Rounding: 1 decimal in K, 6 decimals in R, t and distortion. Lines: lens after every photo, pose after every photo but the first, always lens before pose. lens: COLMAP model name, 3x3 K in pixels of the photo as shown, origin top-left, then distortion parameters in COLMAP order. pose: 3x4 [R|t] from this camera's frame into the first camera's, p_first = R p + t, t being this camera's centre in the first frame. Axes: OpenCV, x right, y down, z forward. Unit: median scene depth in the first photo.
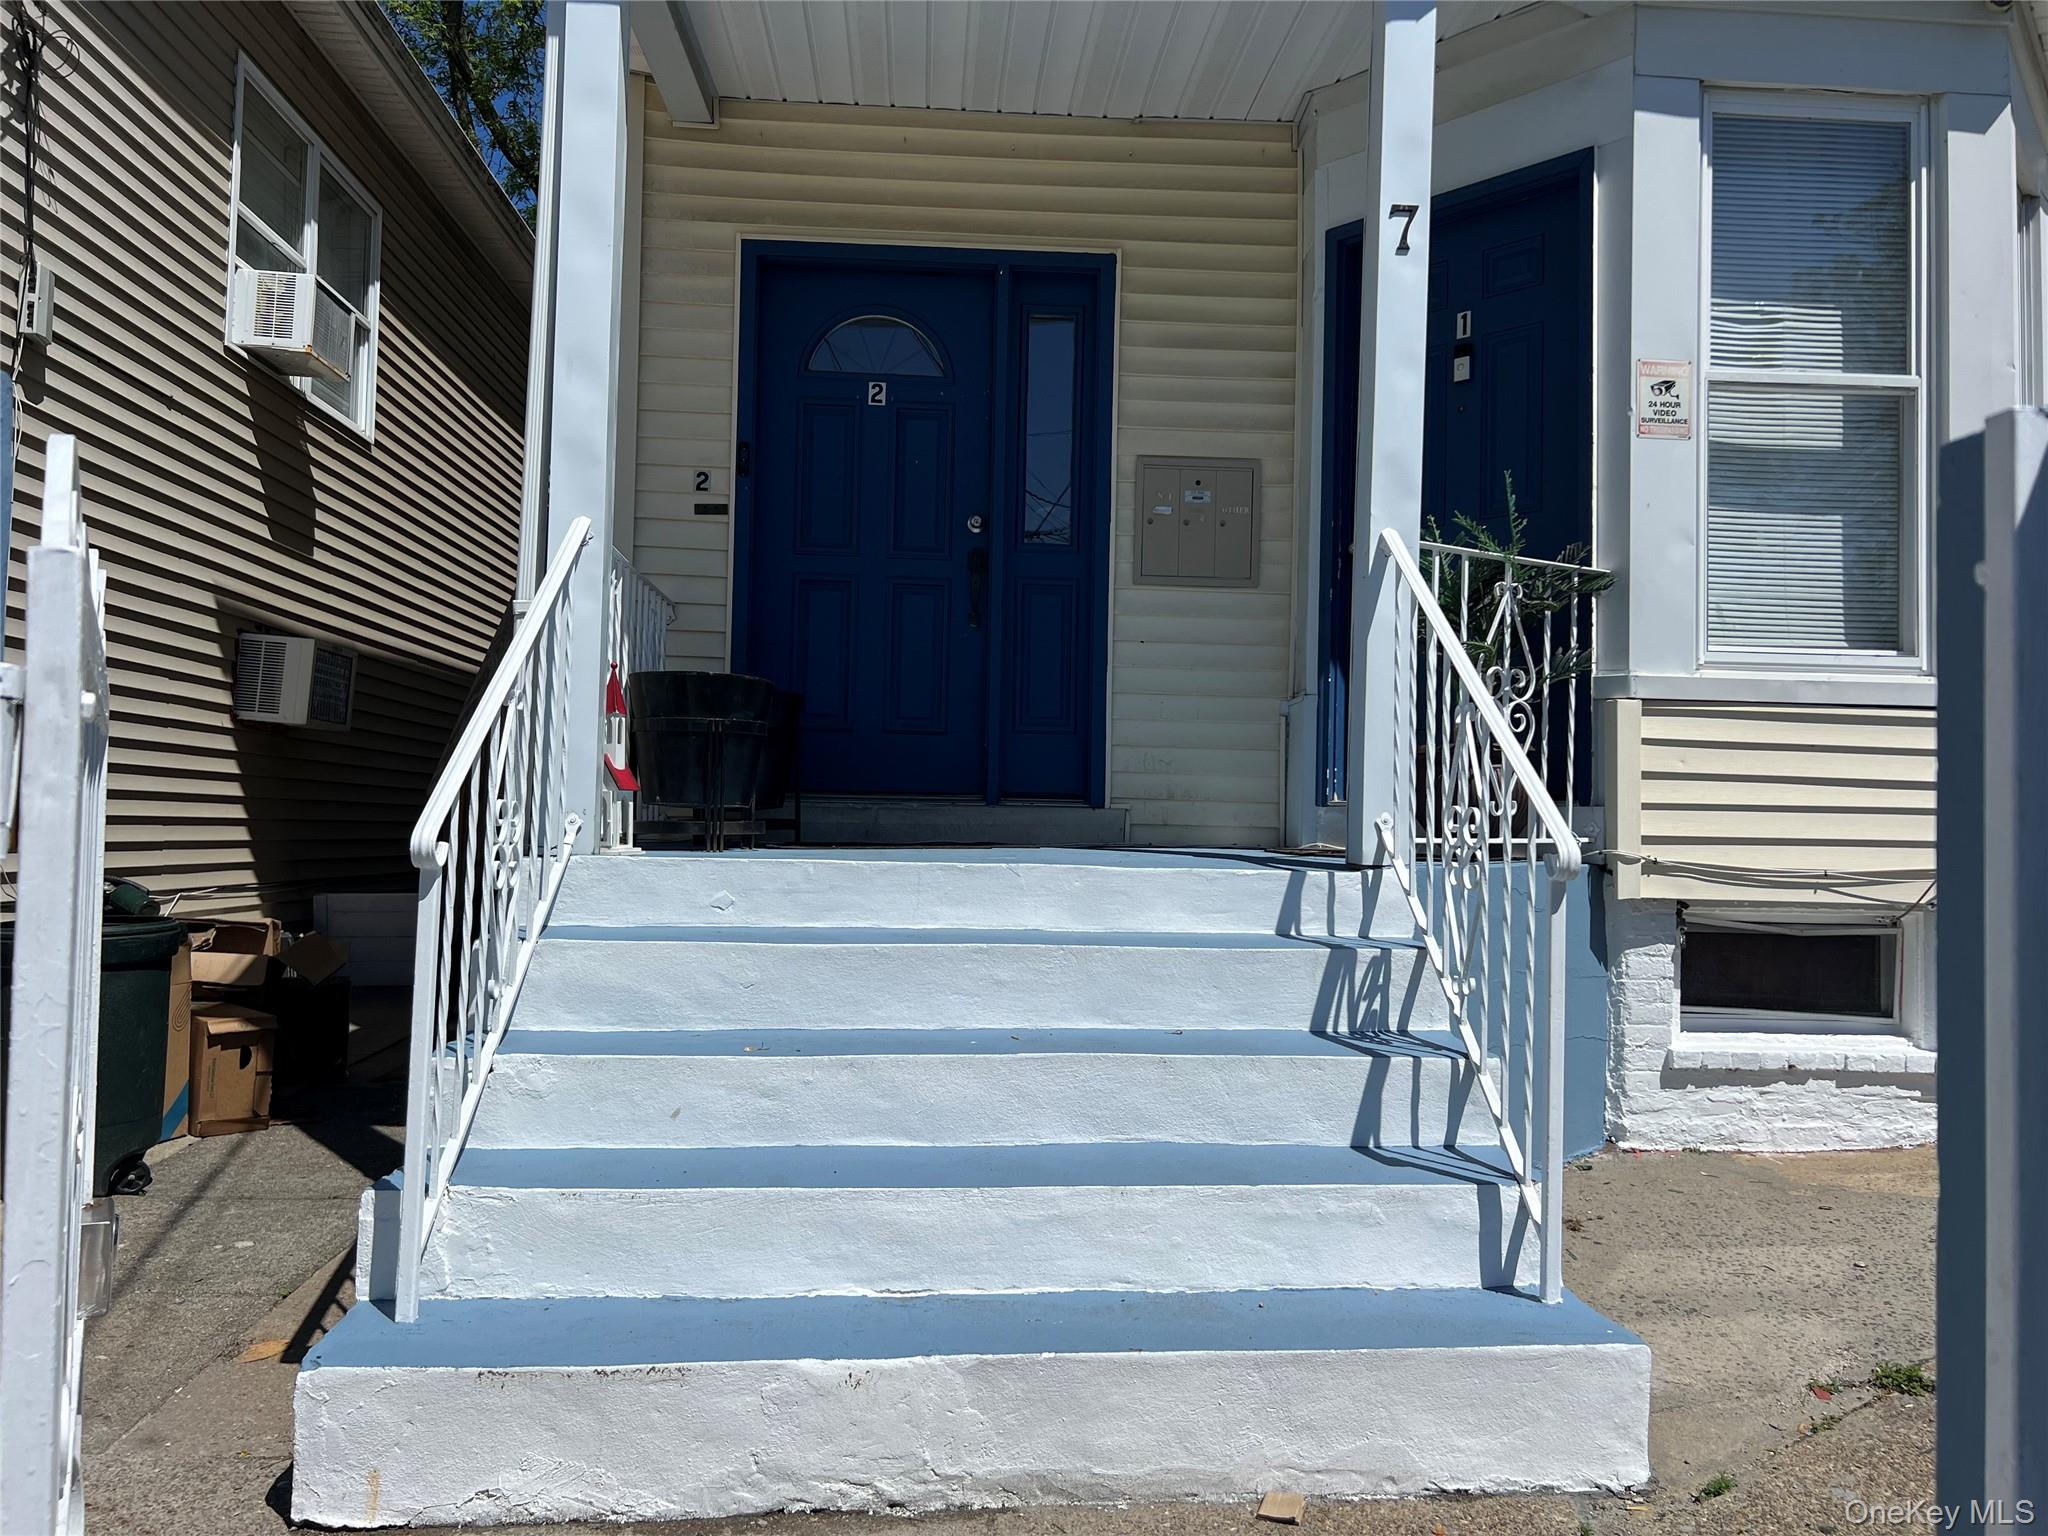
lens RADIAL K [[1491.8, 0, 1024.0], [0, 1491.8, 768.0], [0, 0, 1]] dist [0.004326, -0.000274]
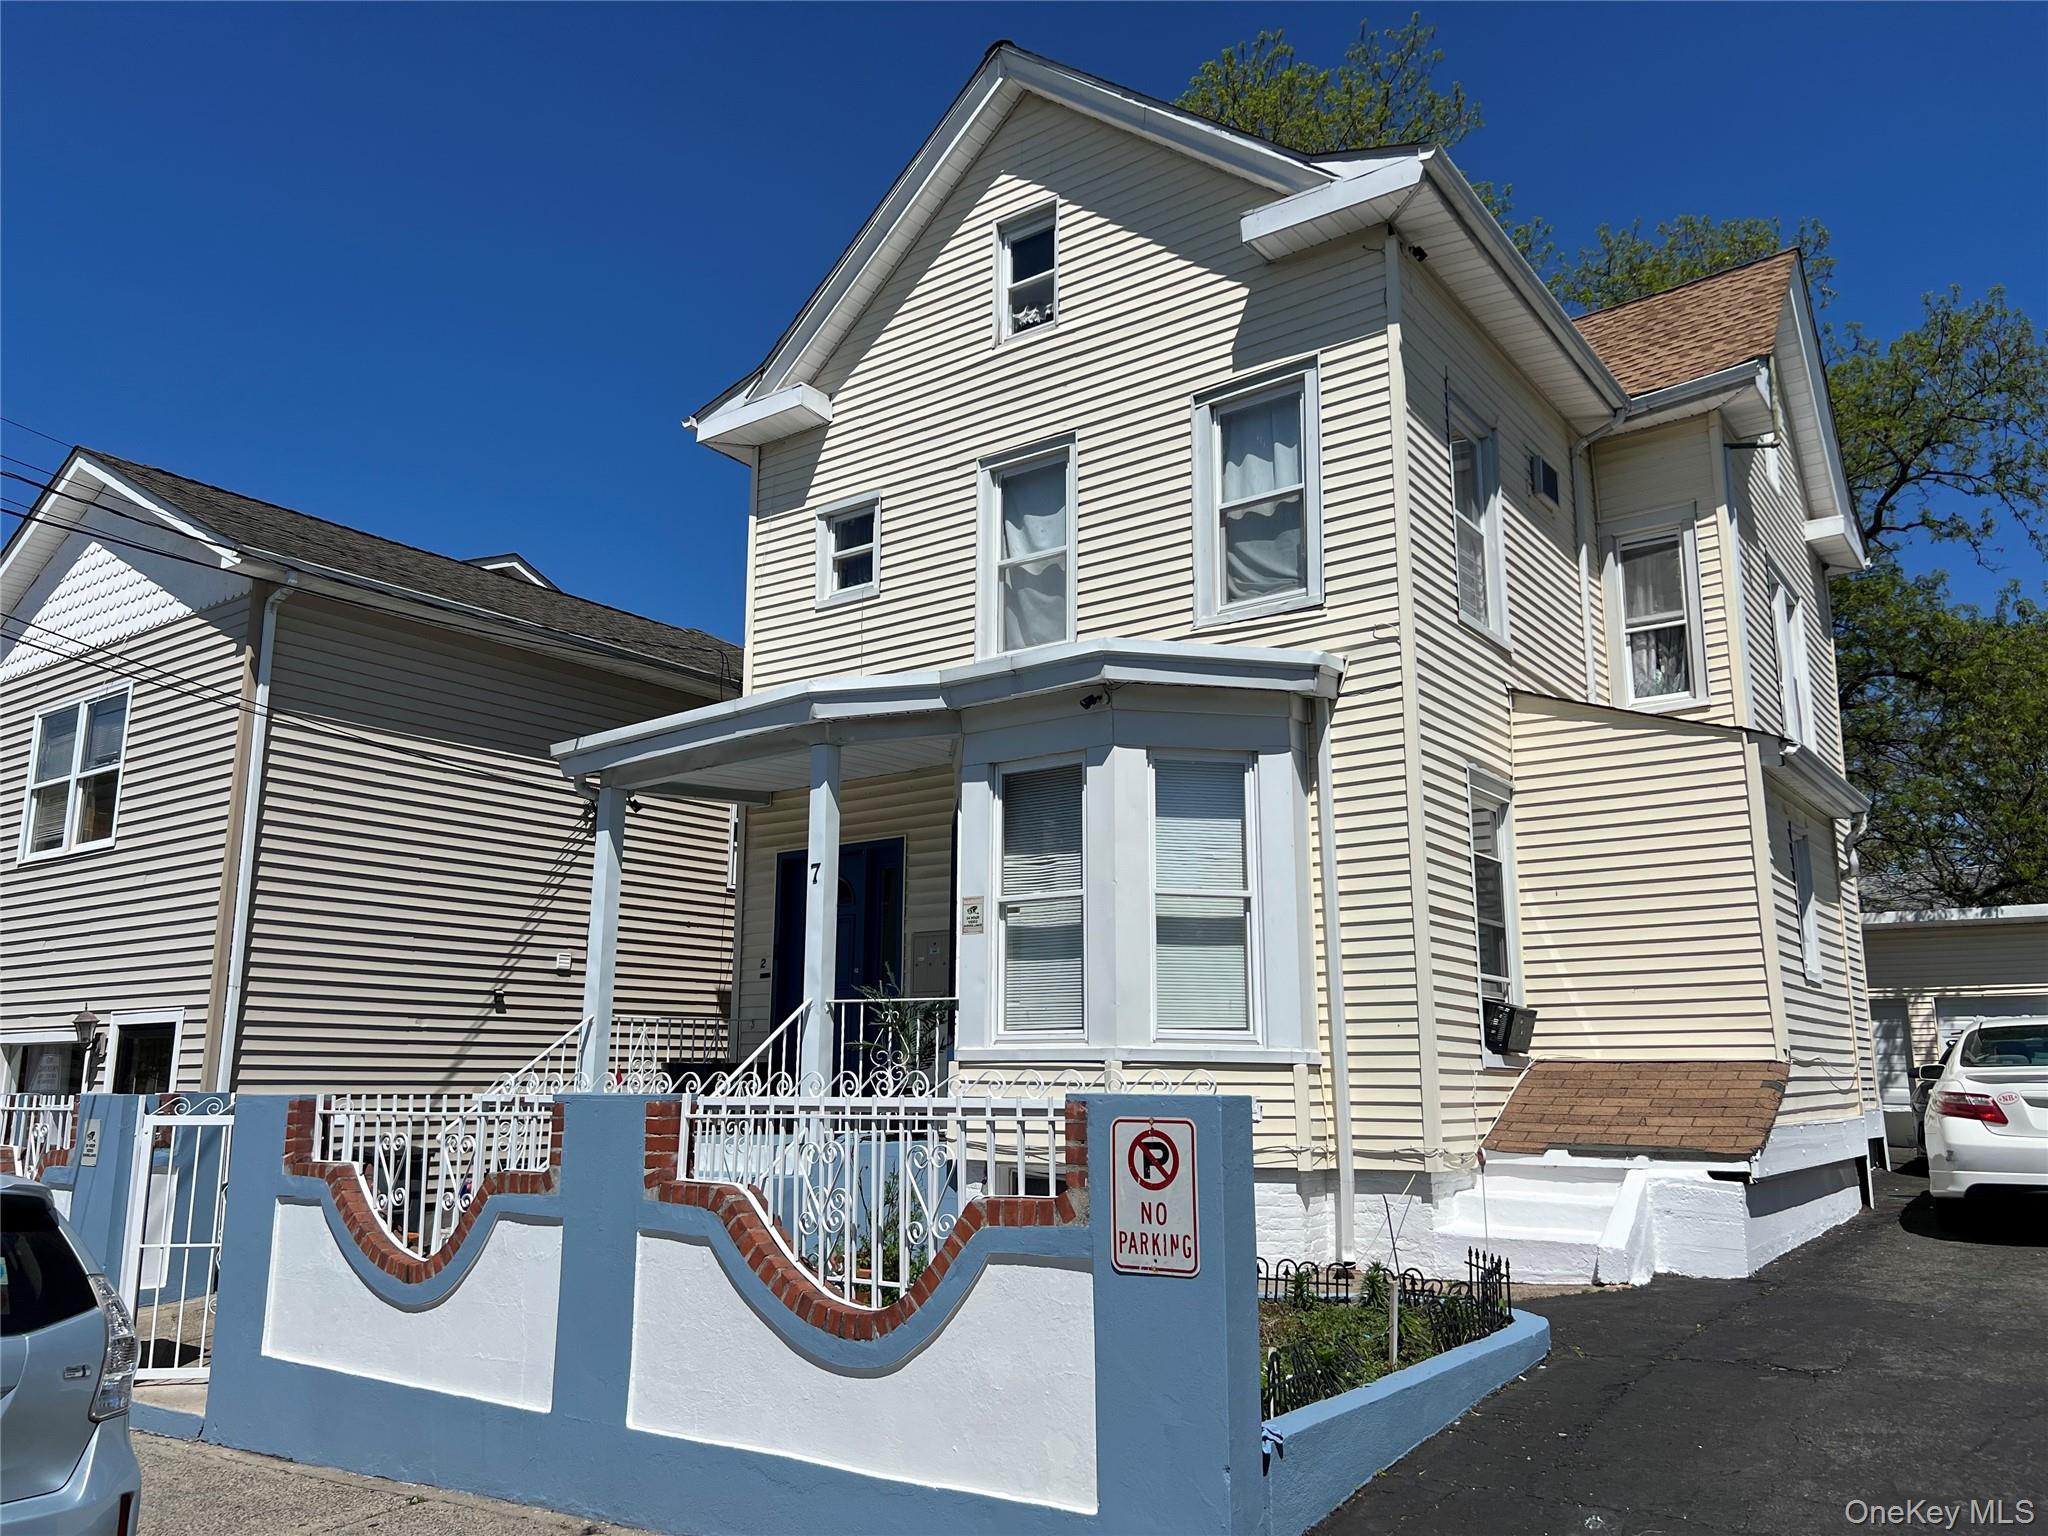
lens RADIAL K [[1491.8, 0, 1024.0], [0, 1491.8, 768.0], [0, 0, 1]] dist [0.004326, -0.000274]
pose [[0.754410, -0.153087, -0.638303, 1.791580], [0.044481, 0.982111, -0.182972, -0.059929], [0.654895, 0.109643, 0.747724, -0.523547]]
